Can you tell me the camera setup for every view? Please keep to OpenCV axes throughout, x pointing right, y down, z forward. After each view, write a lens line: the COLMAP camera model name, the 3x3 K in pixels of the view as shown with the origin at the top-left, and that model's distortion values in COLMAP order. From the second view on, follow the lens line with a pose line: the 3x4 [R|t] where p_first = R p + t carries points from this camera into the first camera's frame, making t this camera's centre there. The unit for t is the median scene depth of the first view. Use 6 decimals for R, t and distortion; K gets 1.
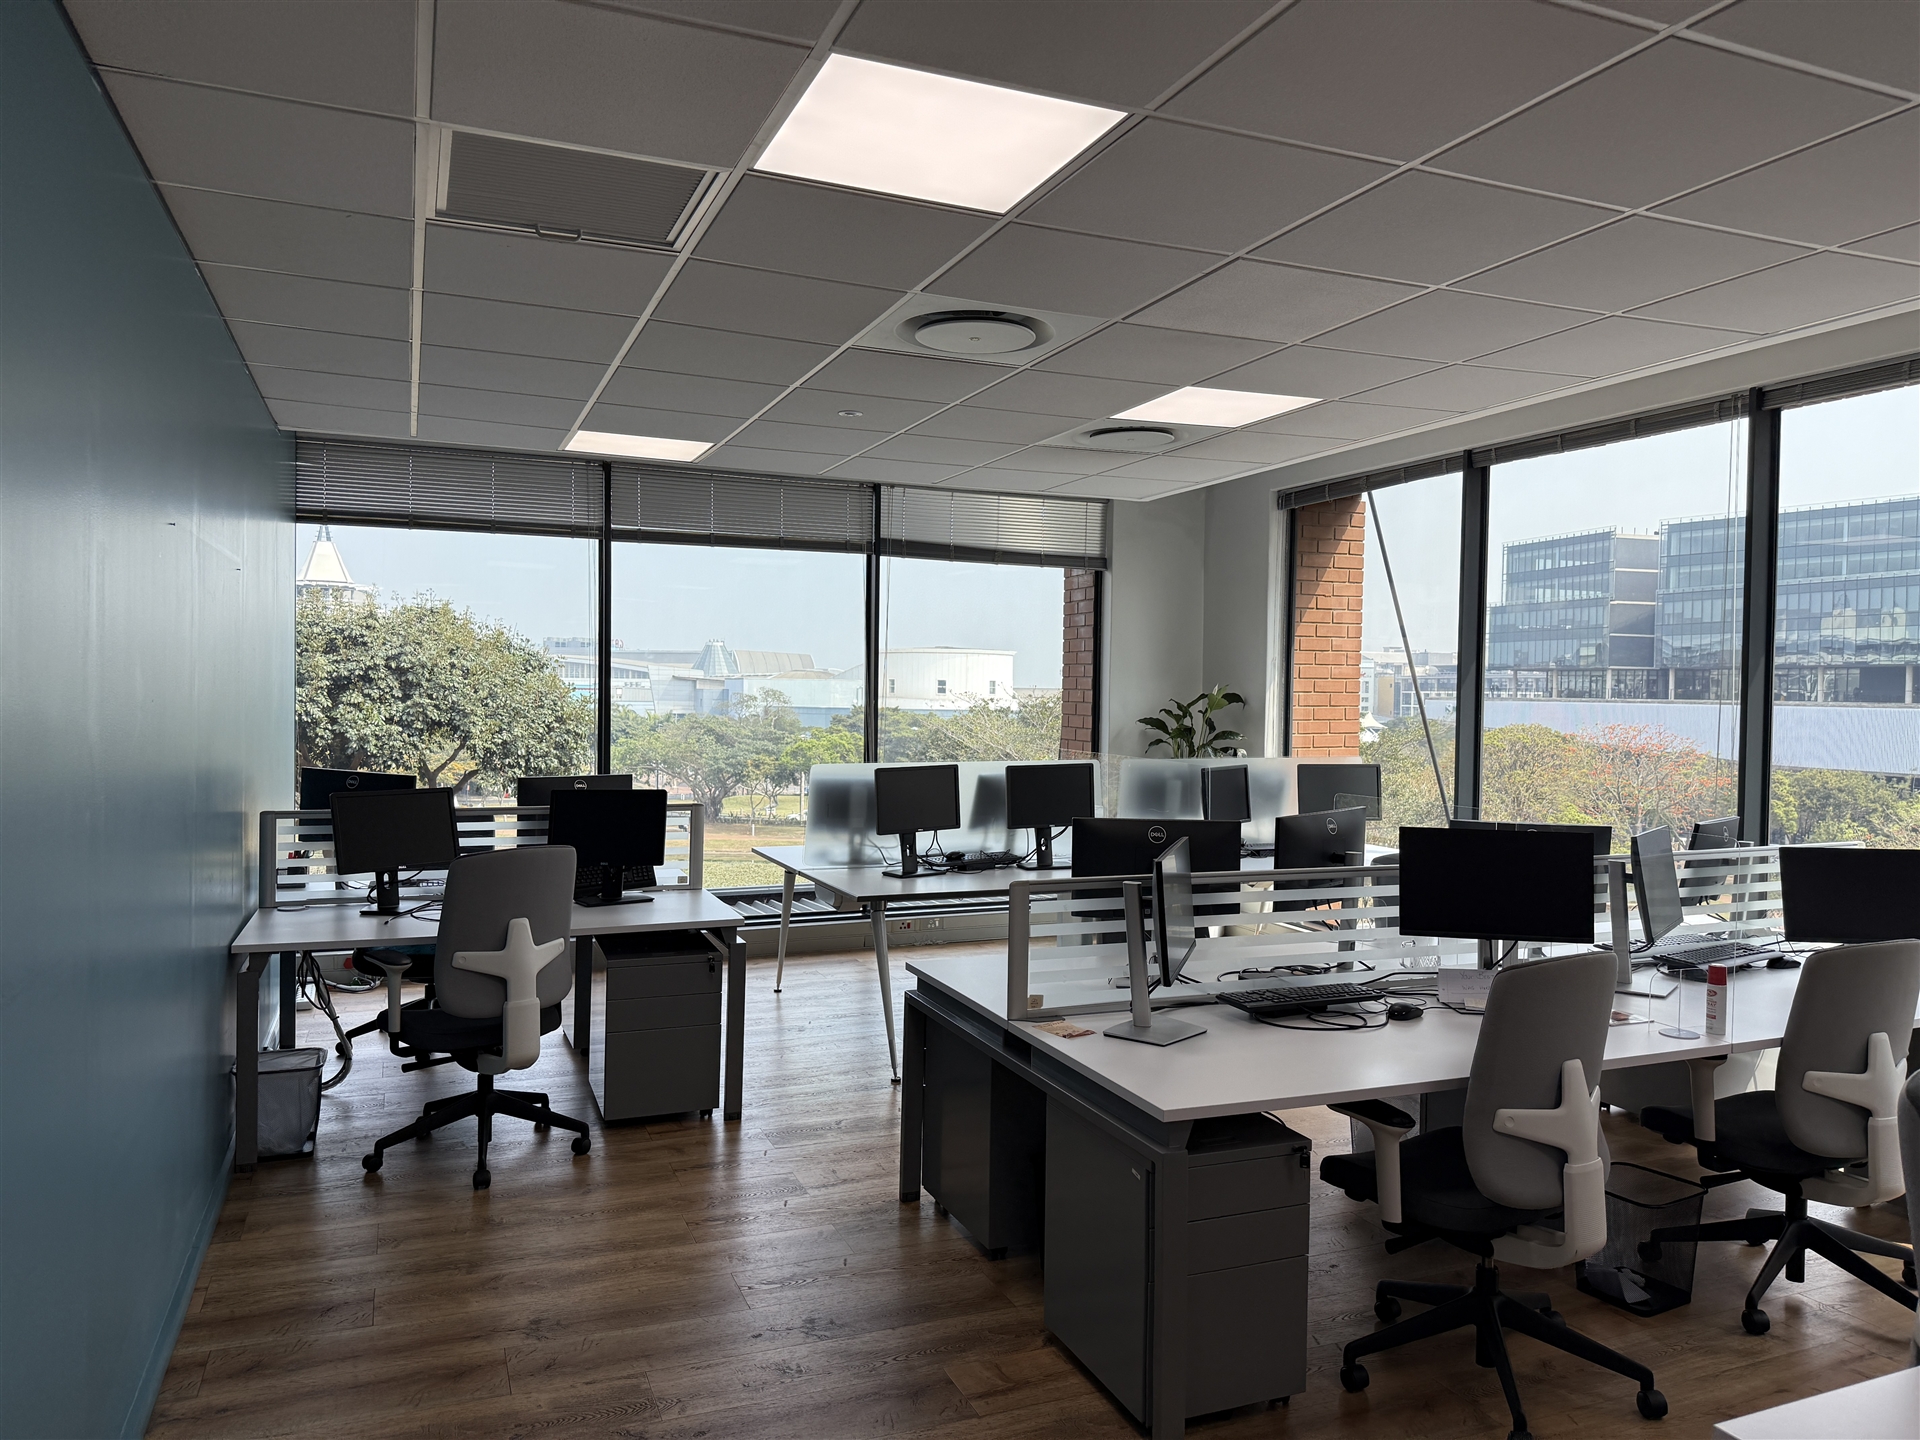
lens RADIAL K [[1348.0, 0, 960.1], [0, 1348.0, 710.8], [0, 0, 1]] dist [0.112527, -0.143007]
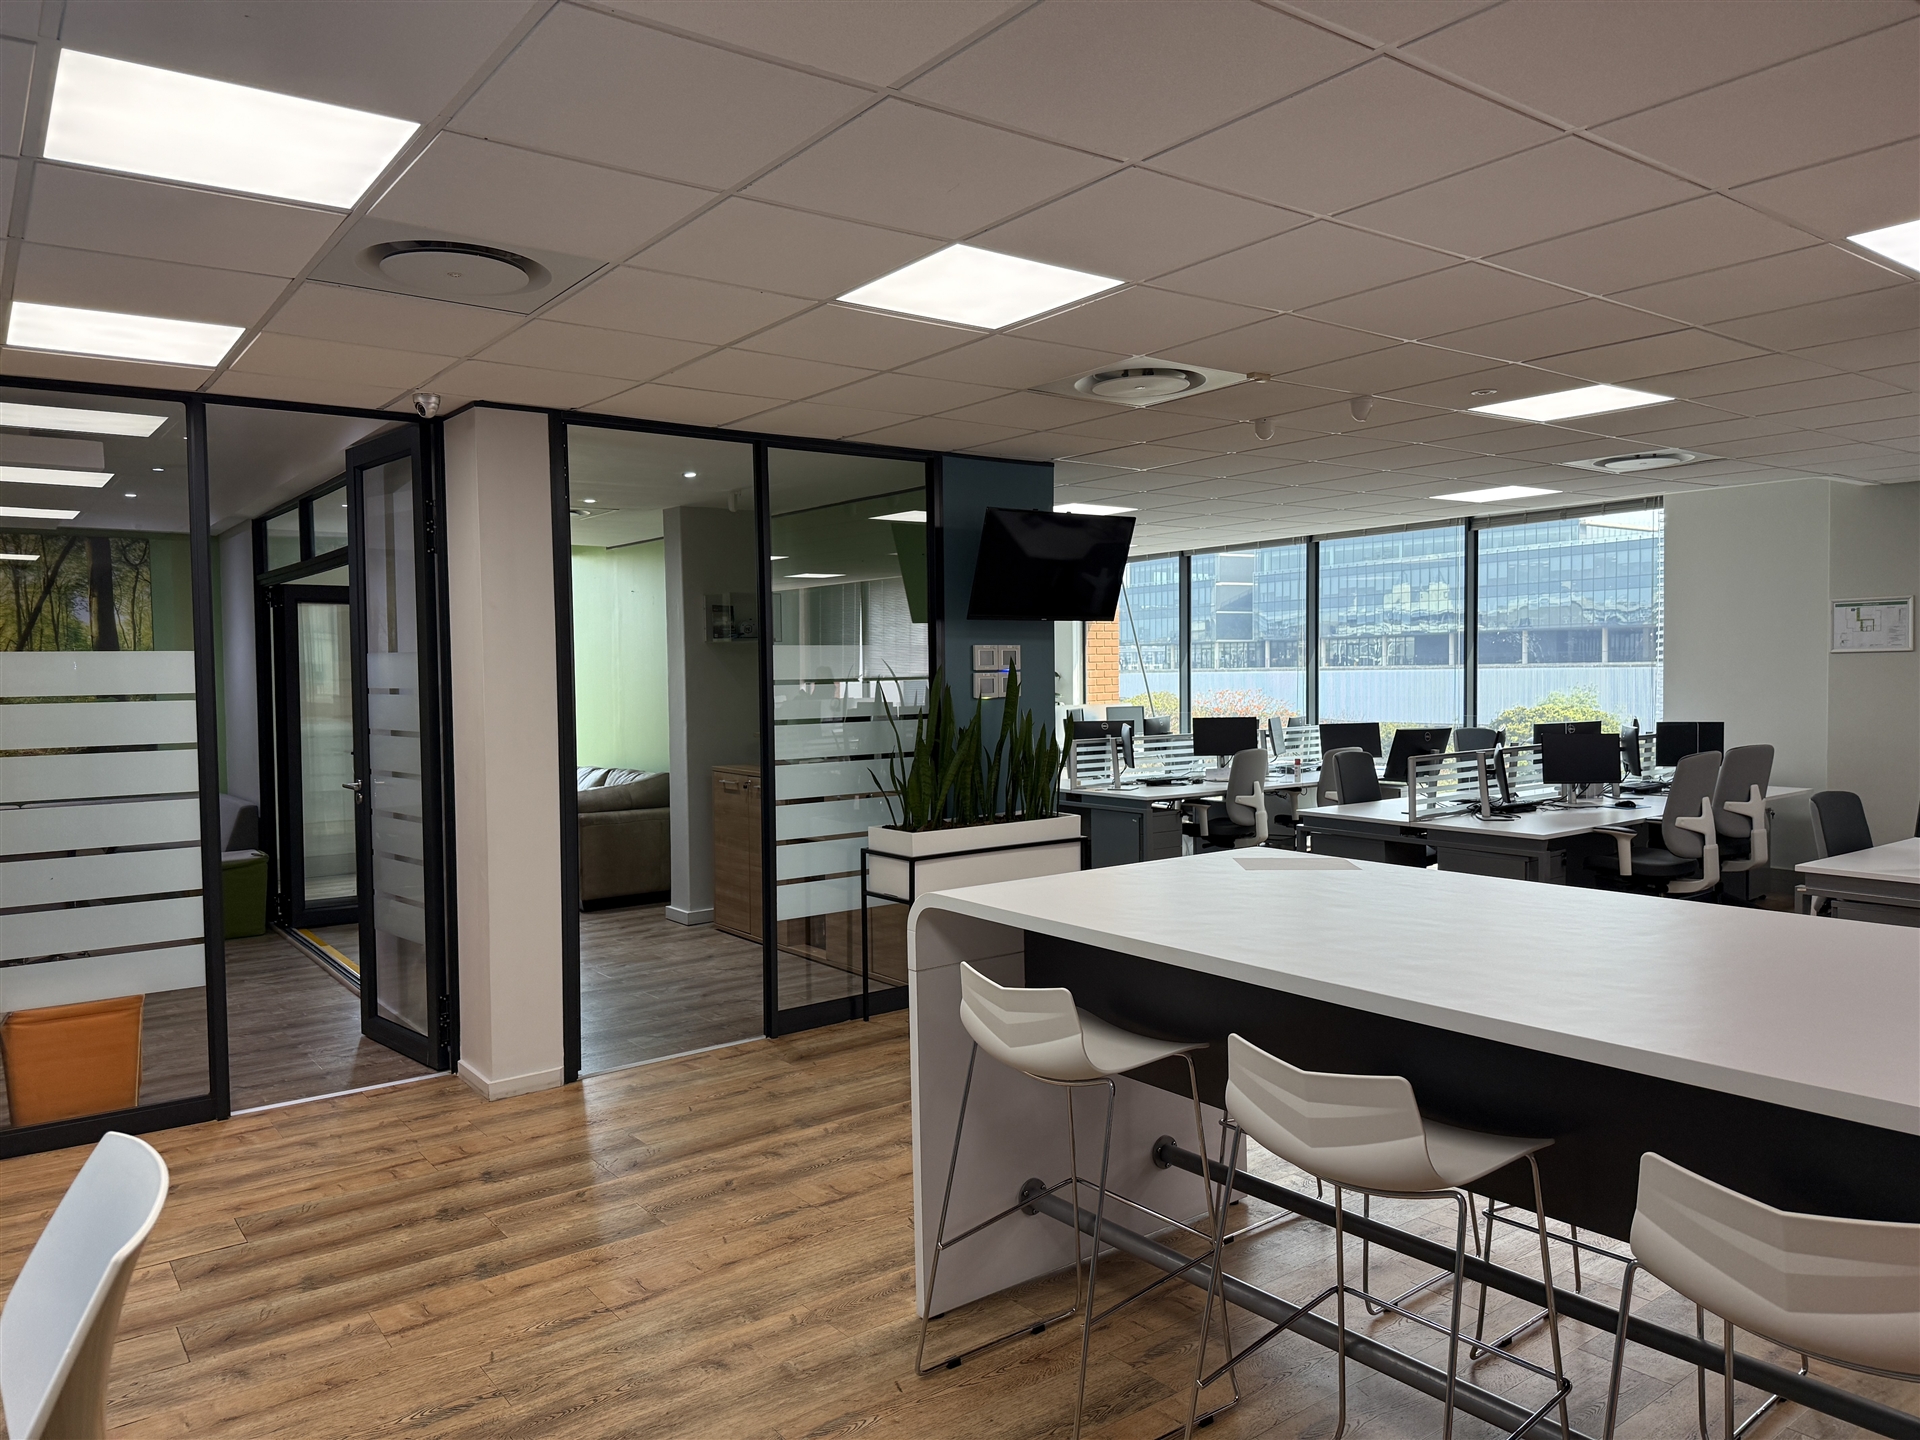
lens RADIAL K [[1348.0, 0, 960.1], [0, 1348.0, 710.8], [0, 0, 1]] dist [0.112527, -0.143007]
pose [[0.967301, -0.037035, 0.250914, -0.444358], [0.033988, 0.999287, 0.016466, 0.006450], [-0.251345, -0.007399, 0.967869, -0.828676]]
